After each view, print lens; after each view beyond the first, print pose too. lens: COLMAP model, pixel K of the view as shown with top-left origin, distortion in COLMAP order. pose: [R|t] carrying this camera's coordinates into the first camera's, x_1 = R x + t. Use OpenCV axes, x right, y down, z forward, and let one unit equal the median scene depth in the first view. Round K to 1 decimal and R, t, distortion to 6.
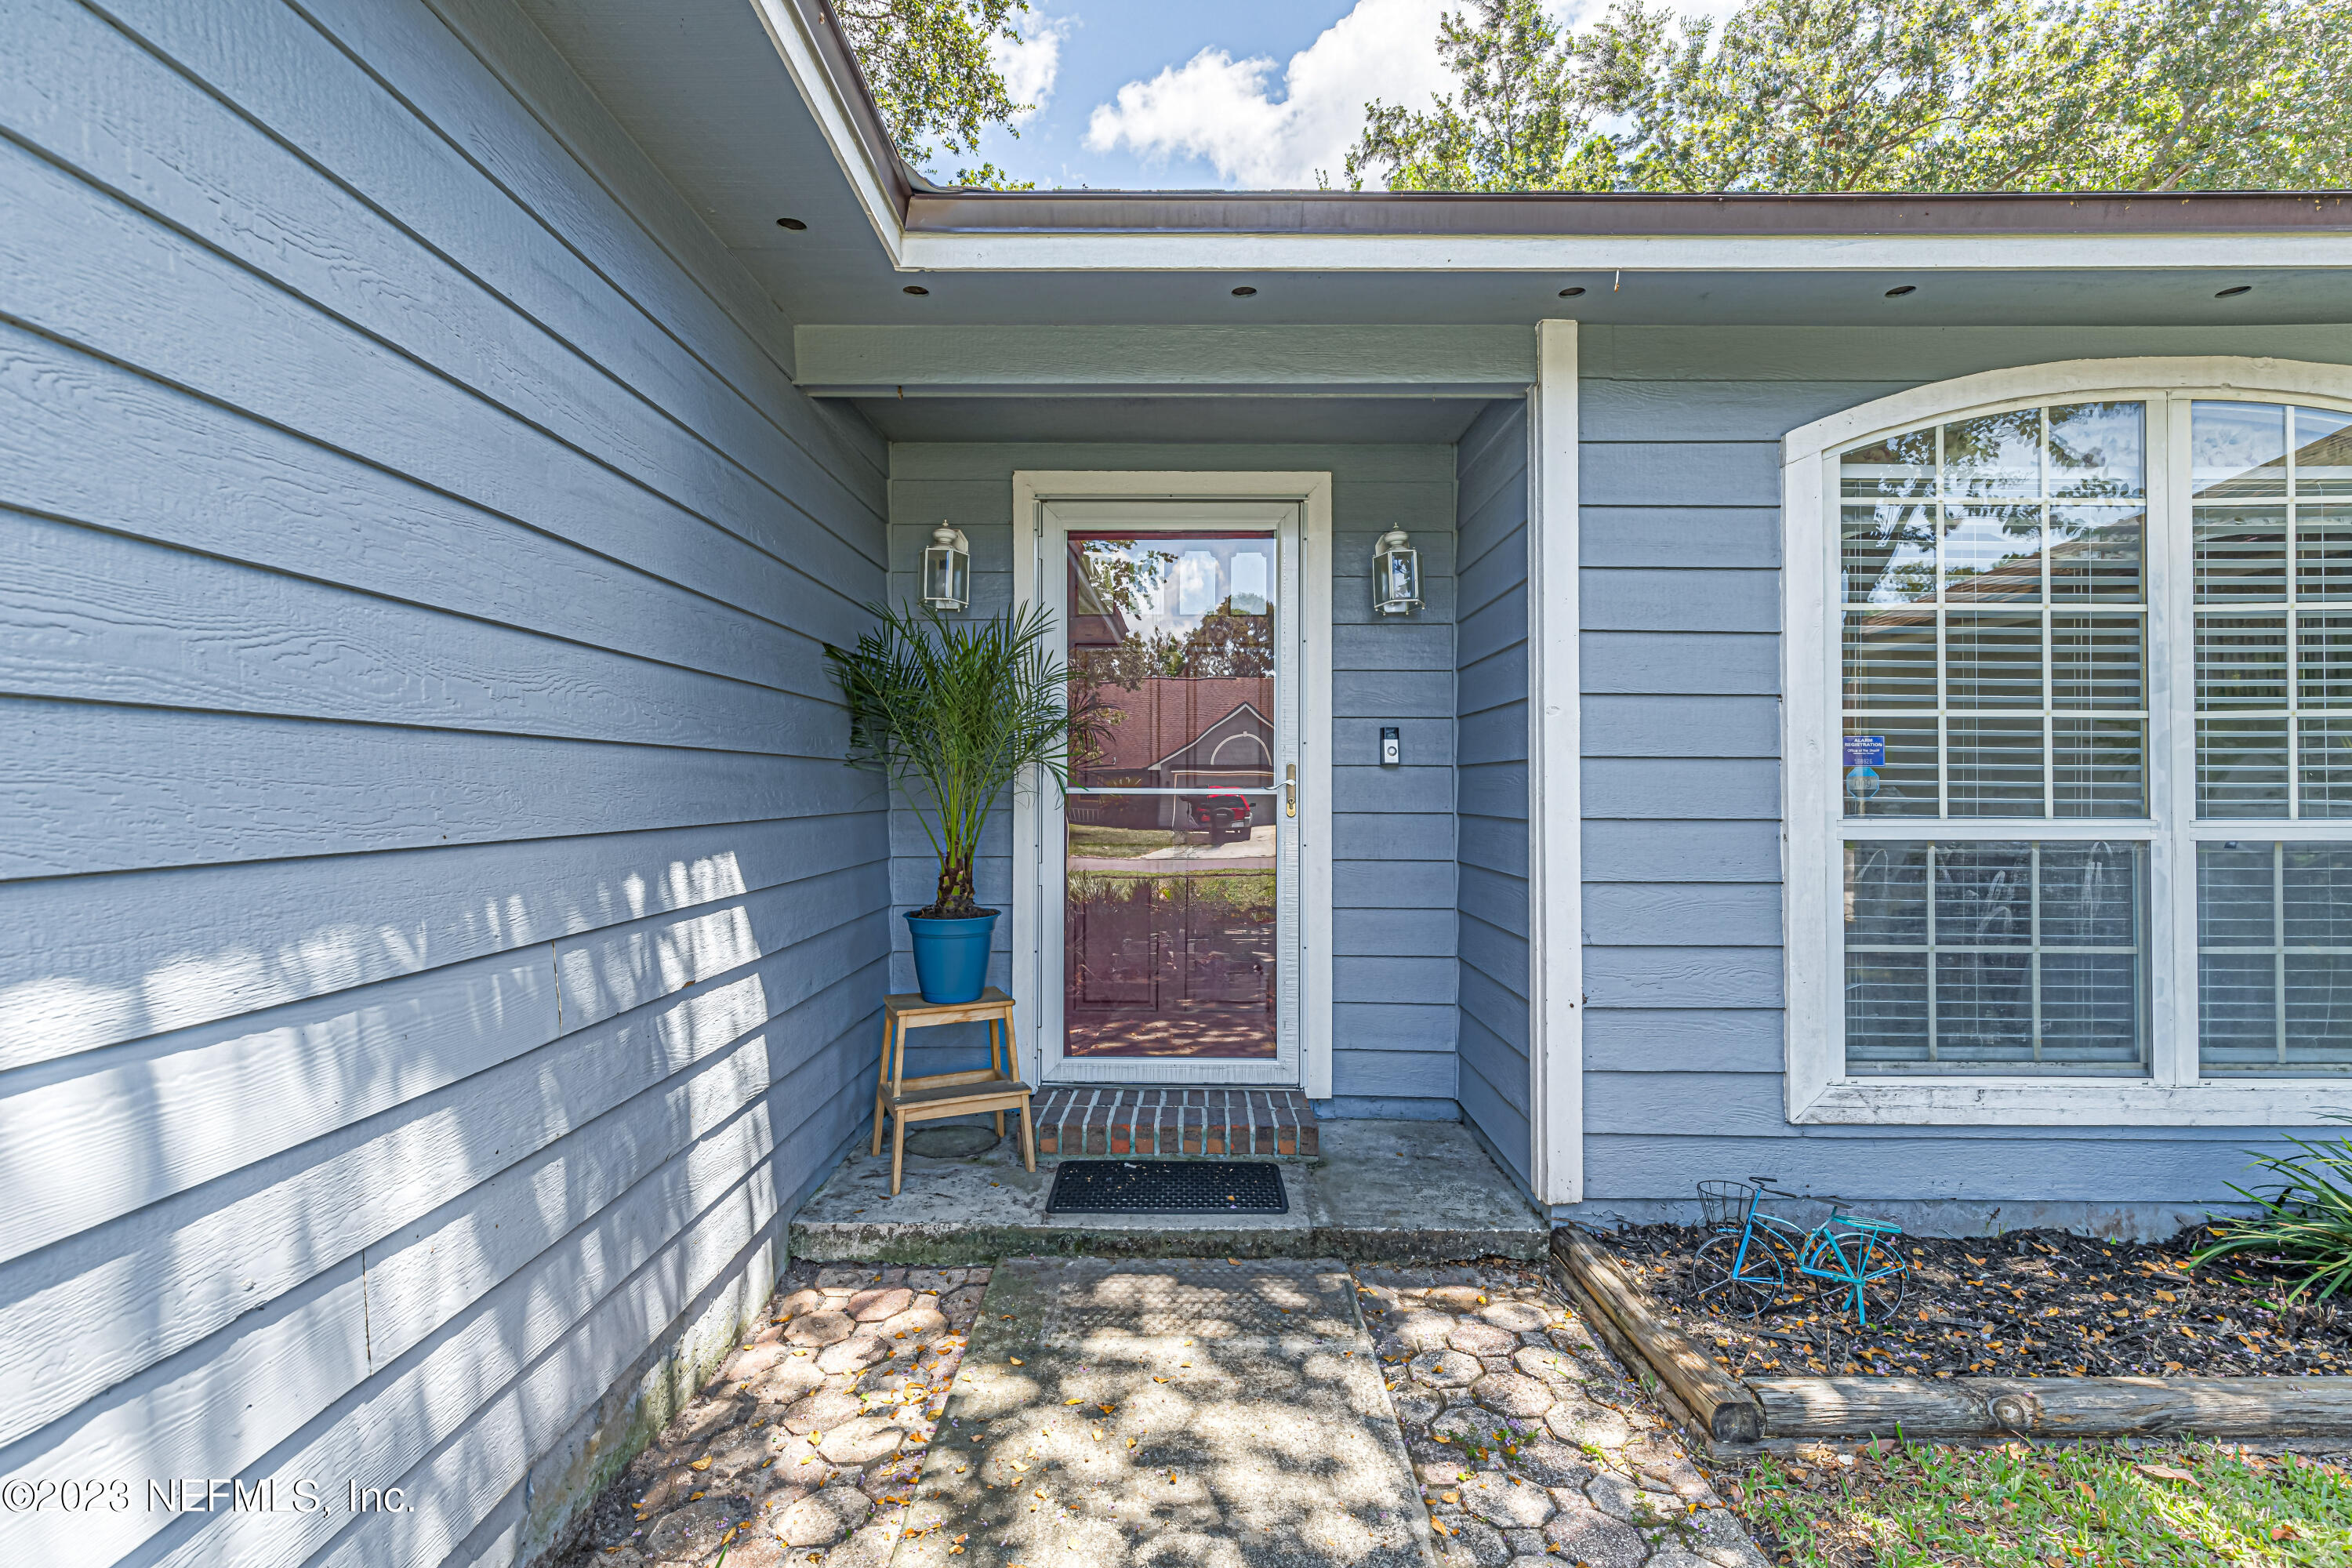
lens RADIAL K [[1056.2, 0, 1172.8], [0, 1056.2, 782.4], [0, 0, 1]] dist [0.007516, -0.000015]
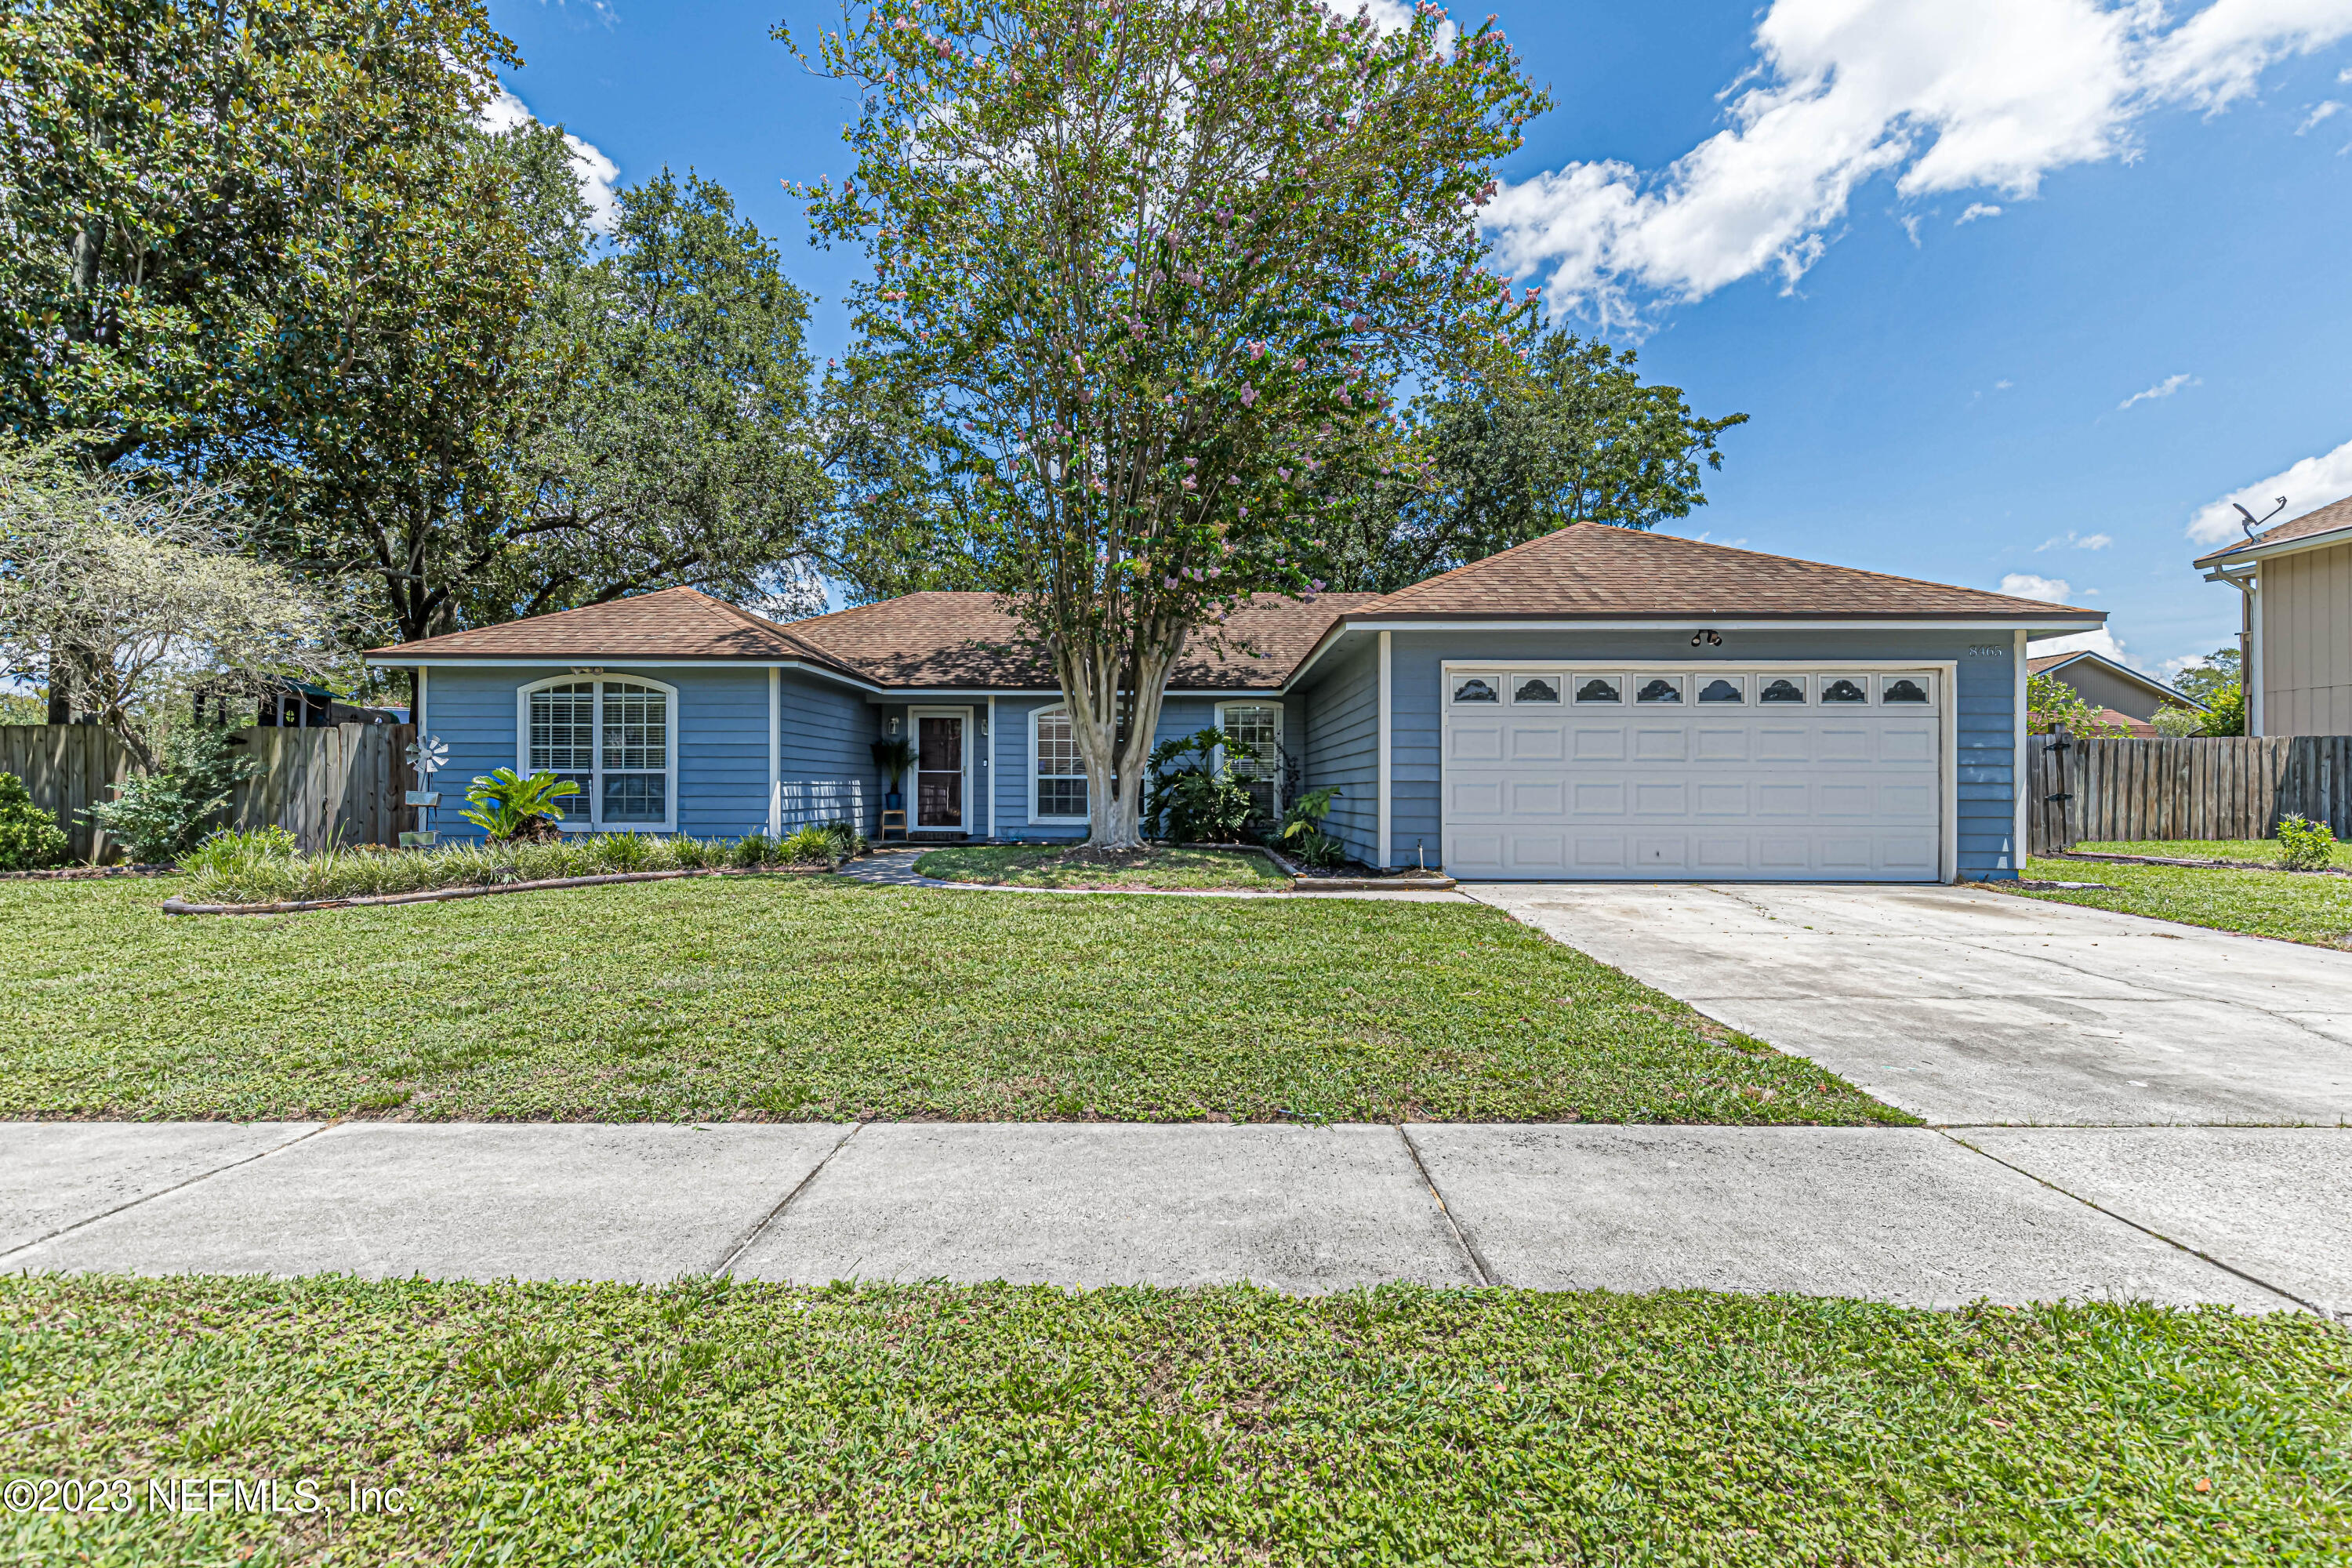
lens RADIAL K [[1056.2, 0, 1172.8], [0, 1056.2, 782.4], [0, 0, 1]] dist [0.007516, -0.000015]
pose [[0.999895, 0.002477, -0.014265, 1.497898], [-0.002371, 0.999970, 0.007419, 0.027994], [0.014283, -0.007385, 0.999871, -5.080132]]
